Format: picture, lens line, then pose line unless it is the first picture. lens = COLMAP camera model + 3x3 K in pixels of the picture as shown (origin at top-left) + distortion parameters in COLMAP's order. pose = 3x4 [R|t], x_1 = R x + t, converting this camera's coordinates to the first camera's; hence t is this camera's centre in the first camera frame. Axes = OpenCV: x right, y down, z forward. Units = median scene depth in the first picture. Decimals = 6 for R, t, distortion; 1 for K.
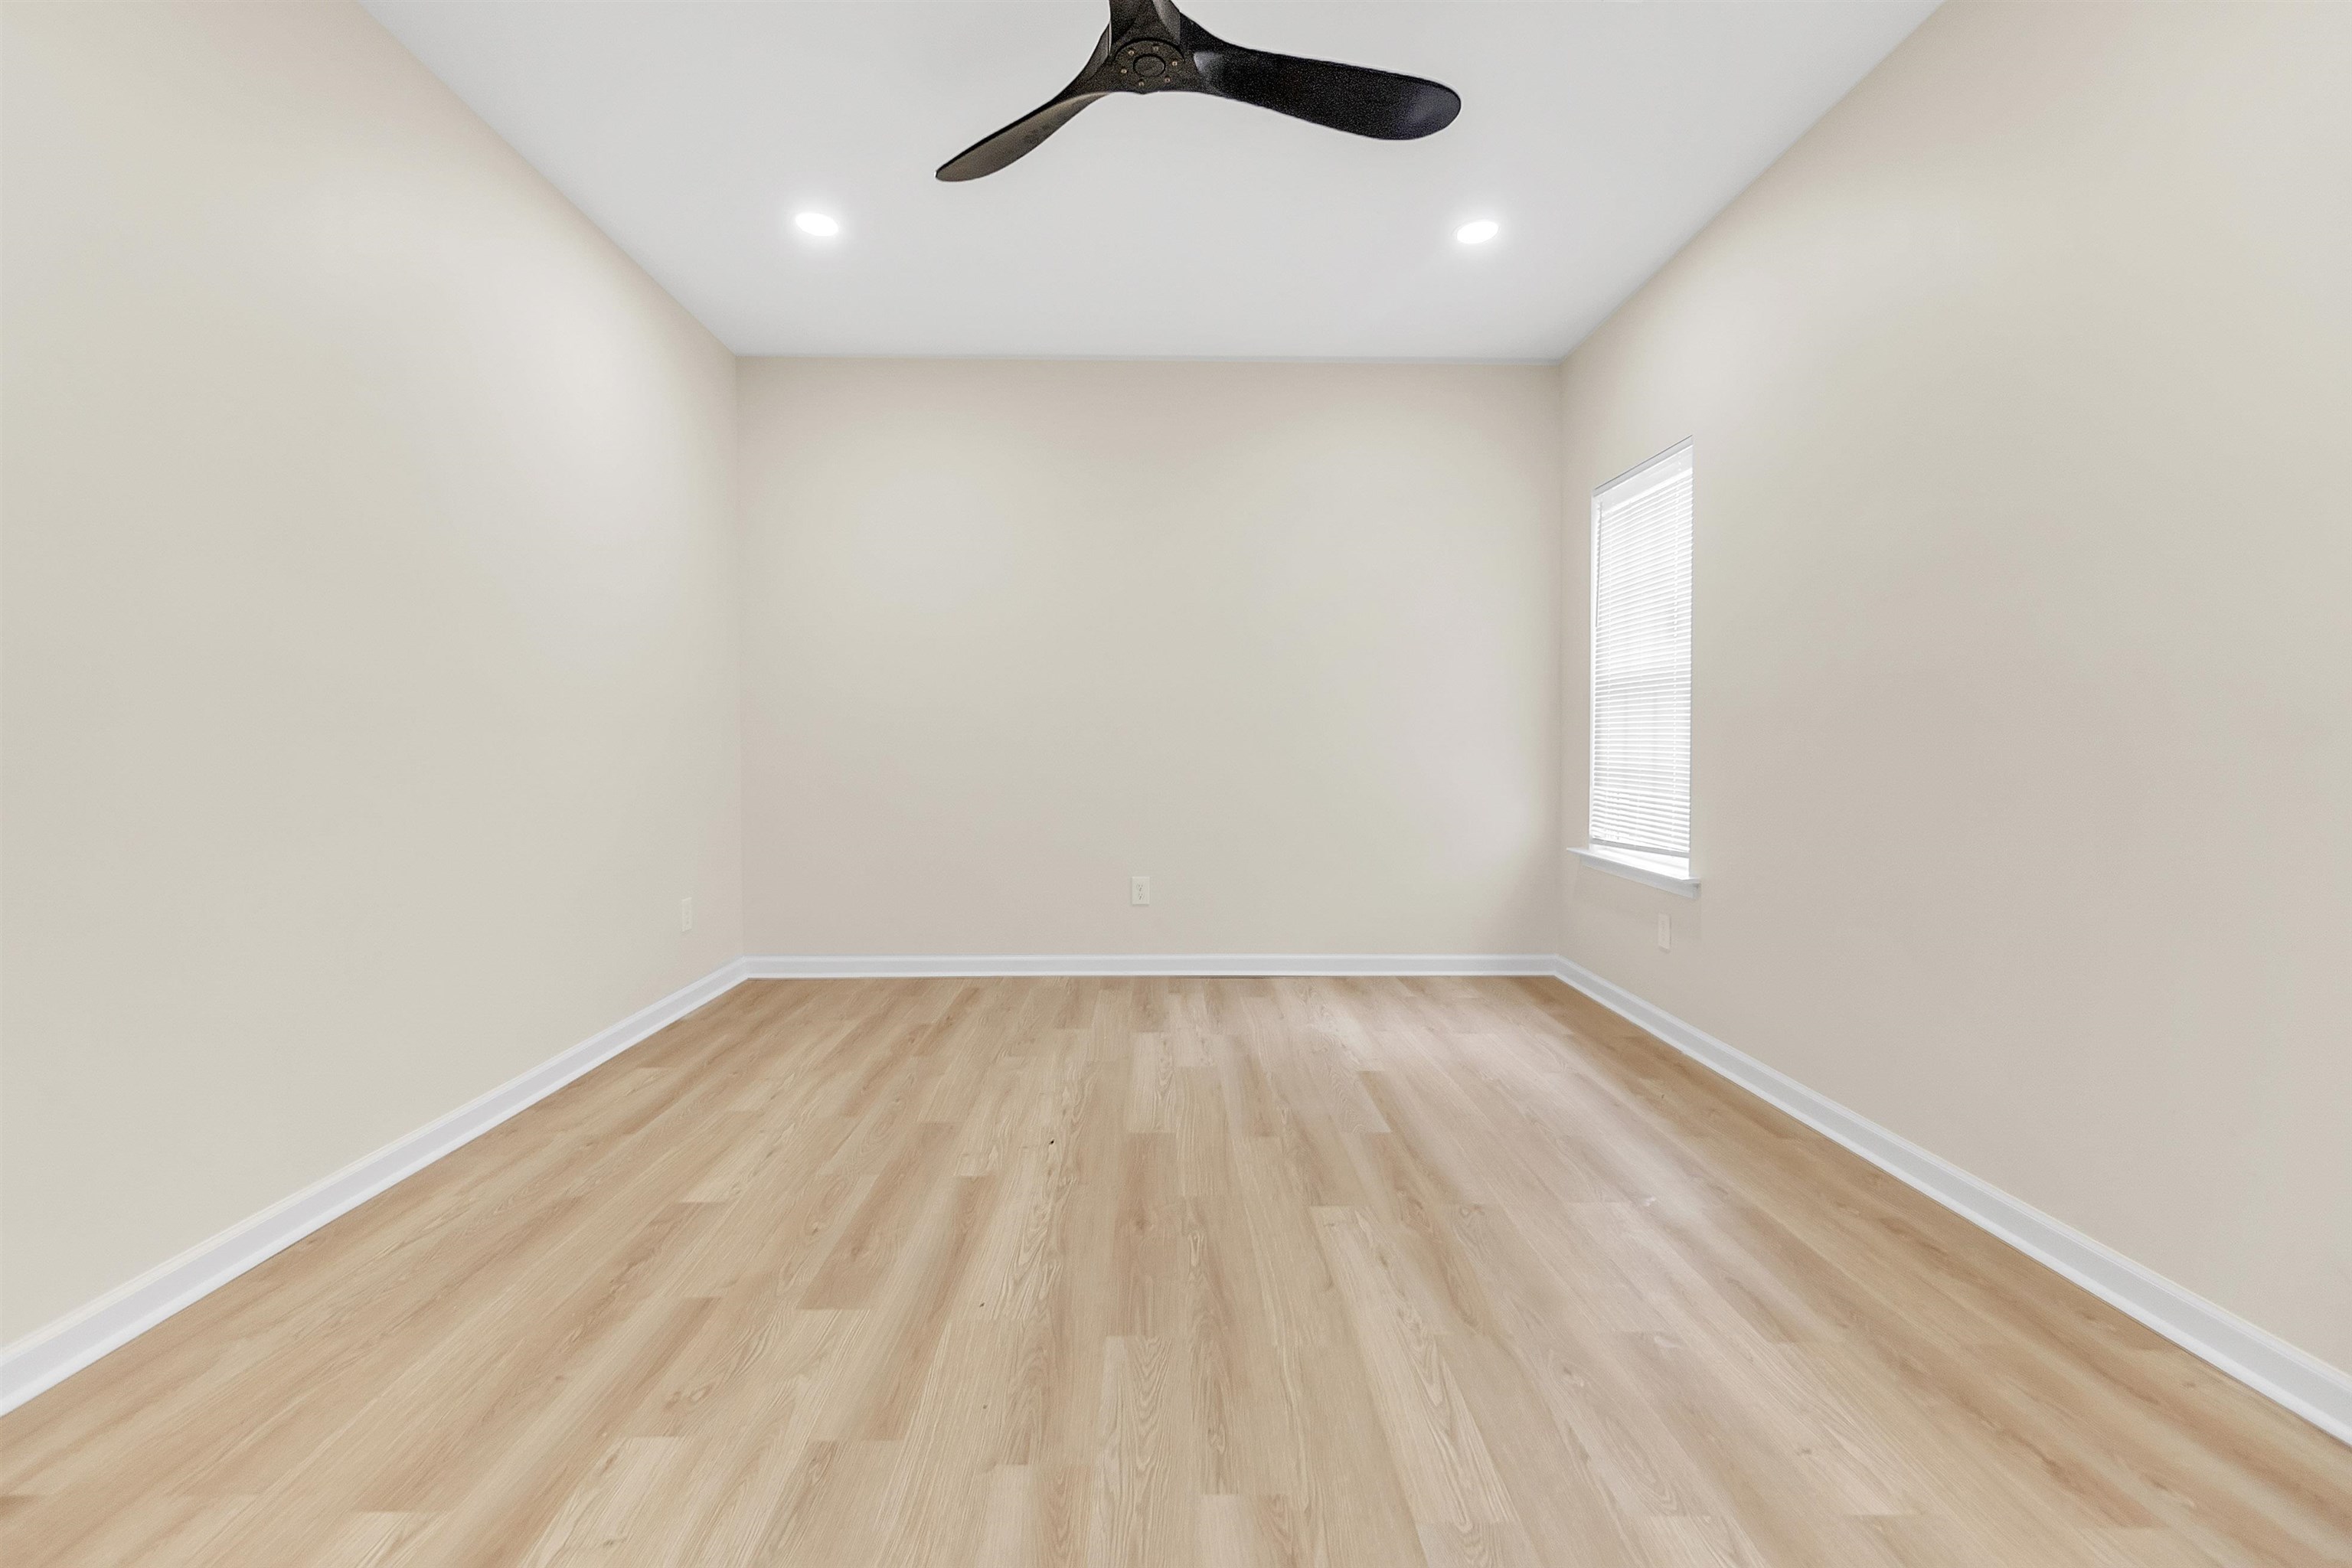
lens RADIAL K [[1018.5, 0, 1154.3], [0, 1018.5, 772.5], [0, 0, 1]] dist [-0.001691, -0.000136]
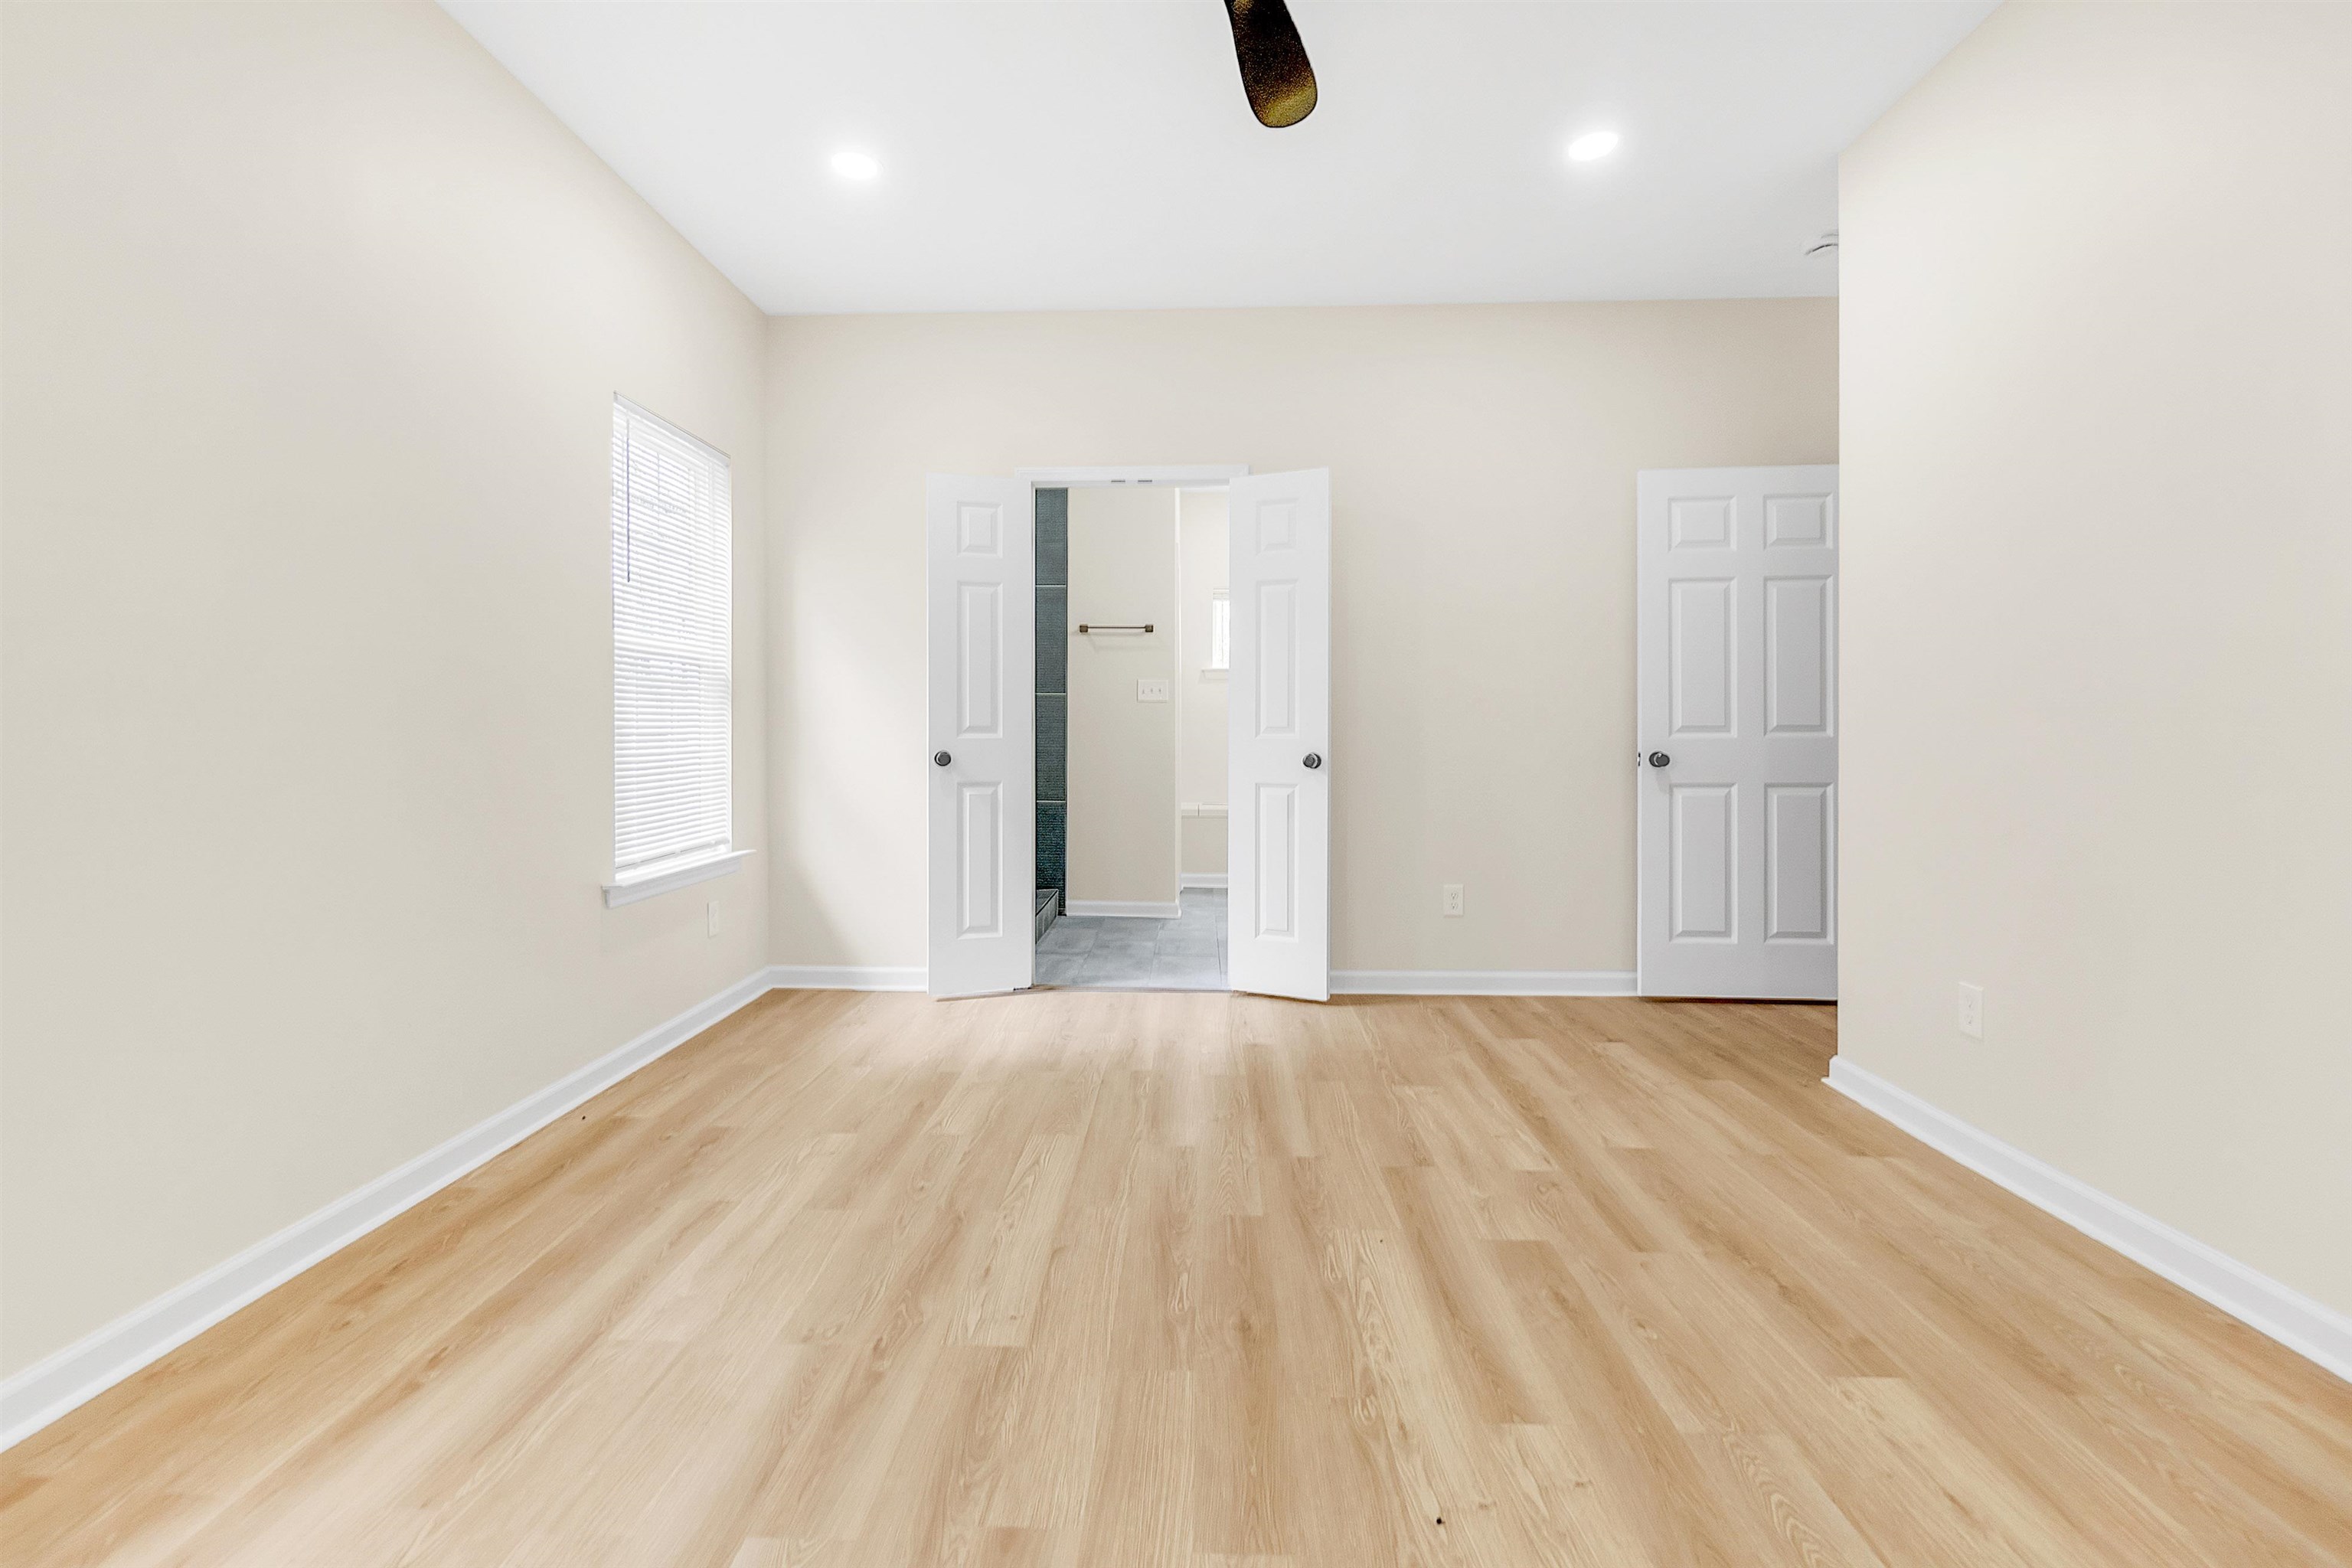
lens RADIAL K [[1018.5, 0, 1166.1], [0, 1018.5, 734.5], [0, 0, 1]] dist [-0.001691, -0.000136]
pose [[-0.999297, -0.001227, 0.037477, 0.022776], [0.000017, 0.999449, 0.033185, -0.060882], [-0.037498, 0.033163, -0.998746, 2.048805]]
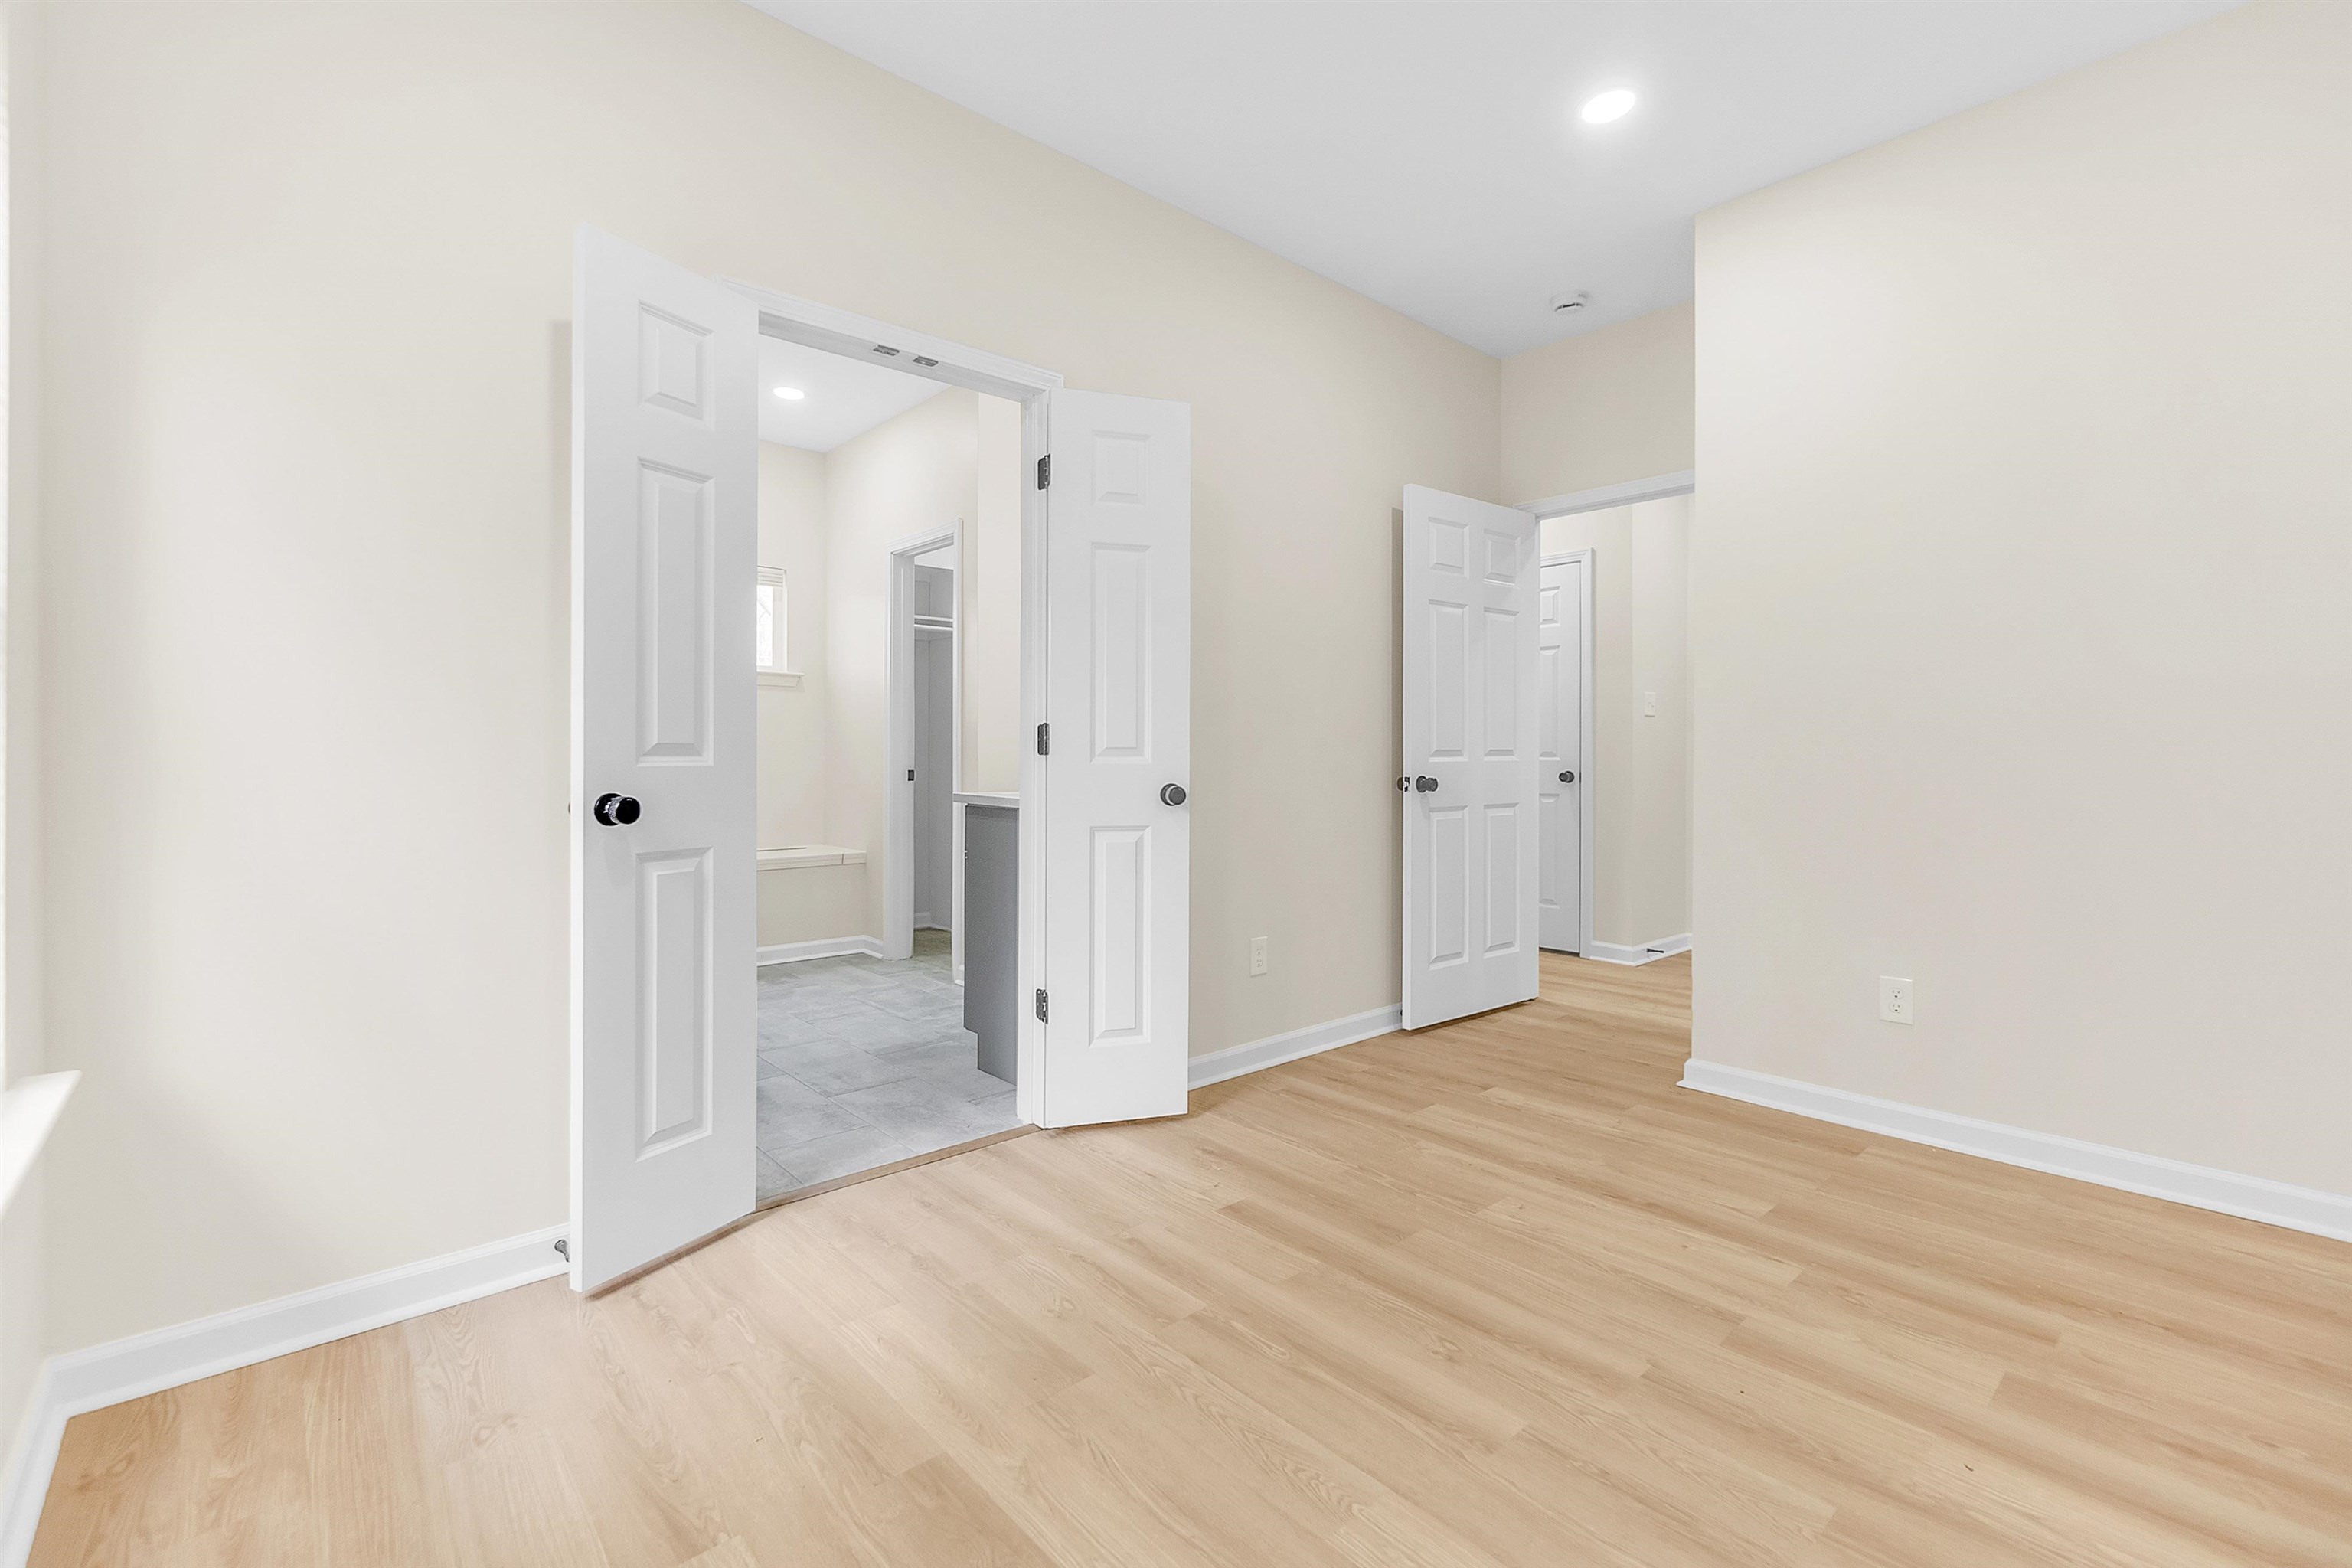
lens RADIAL K [[1018.5, 0, 1161.0], [0, 1018.5, 760.7], [0, 0, 1]] dist [-0.001691, -0.000136]
pose [[-0.760678, 0.002816, -0.649124, 0.793017], [-0.019034, 0.999464, 0.026640, -0.029732], [0.648851, 0.032620, -0.760216, 1.149289]]
